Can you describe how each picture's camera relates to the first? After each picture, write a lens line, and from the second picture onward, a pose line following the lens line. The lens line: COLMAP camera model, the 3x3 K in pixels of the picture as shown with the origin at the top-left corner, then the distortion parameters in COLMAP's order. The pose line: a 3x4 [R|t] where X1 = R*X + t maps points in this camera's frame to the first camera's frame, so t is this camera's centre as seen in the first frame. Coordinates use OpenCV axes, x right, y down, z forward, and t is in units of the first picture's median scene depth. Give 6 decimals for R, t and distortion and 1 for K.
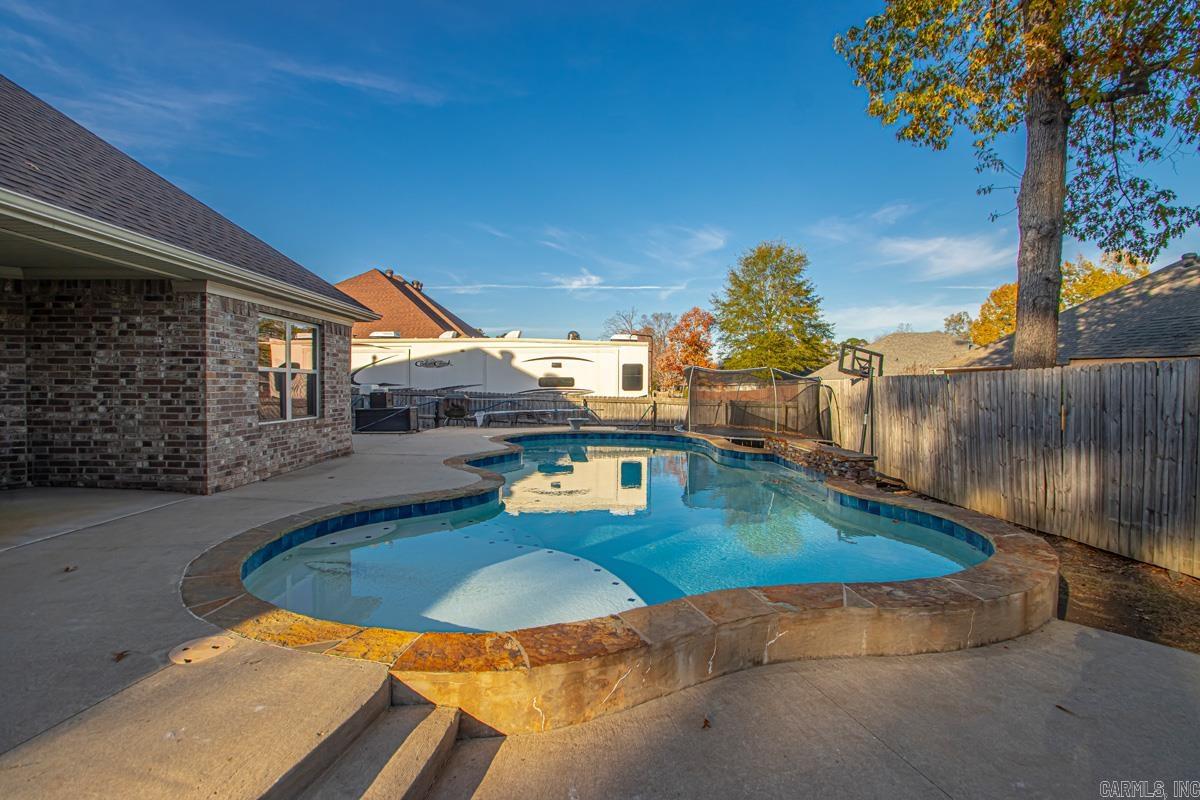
lens RADIAL K [[585.4, 0, 615.8], [0, 585.4, 391.3], [0, 0, 1]] dist [0.013696, -0.018022]
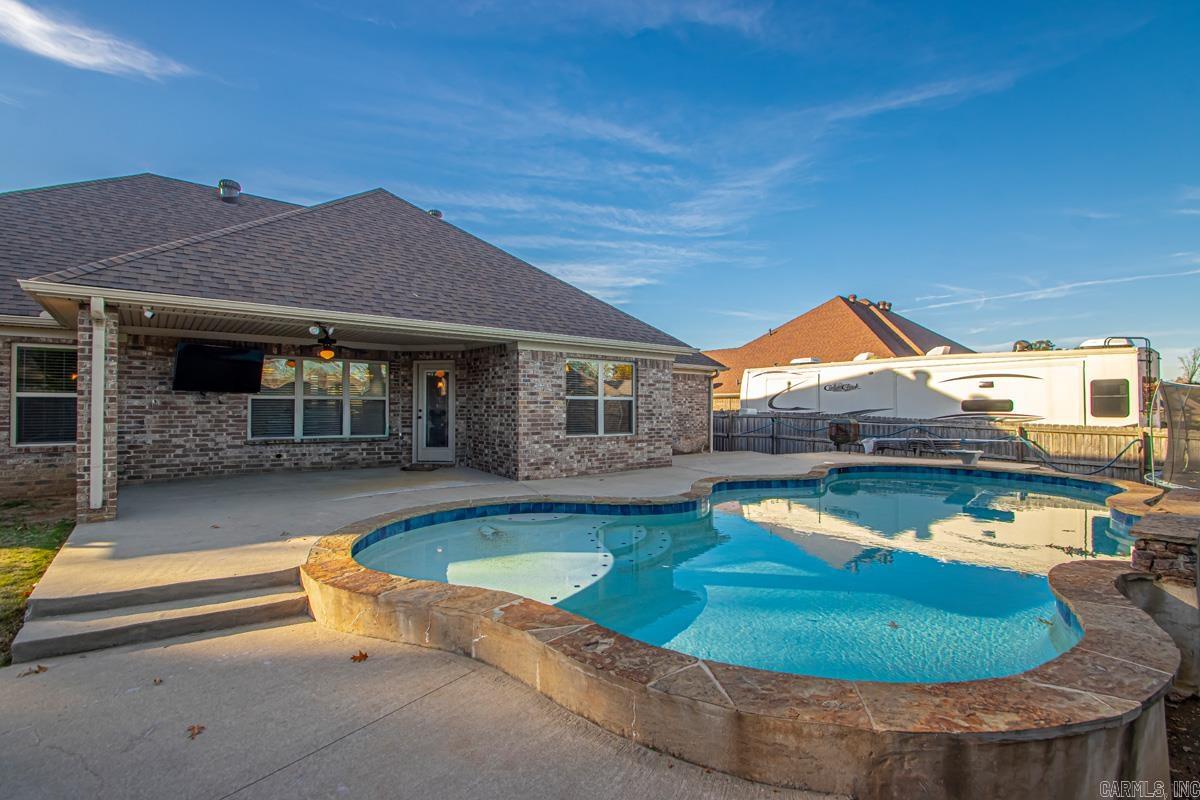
lens RADIAL K [[581.1, 0, 600.0], [0, 581.1, 400.0], [0, 0, 1]] dist [0.020886, -0.019312]
pose [[0.597419, -0.012244, -0.801835, 0.460861], [-0.008916, 0.999720, -0.021909, -0.002094], [0.801879, 0.020238, 0.597143, 0.183661]]
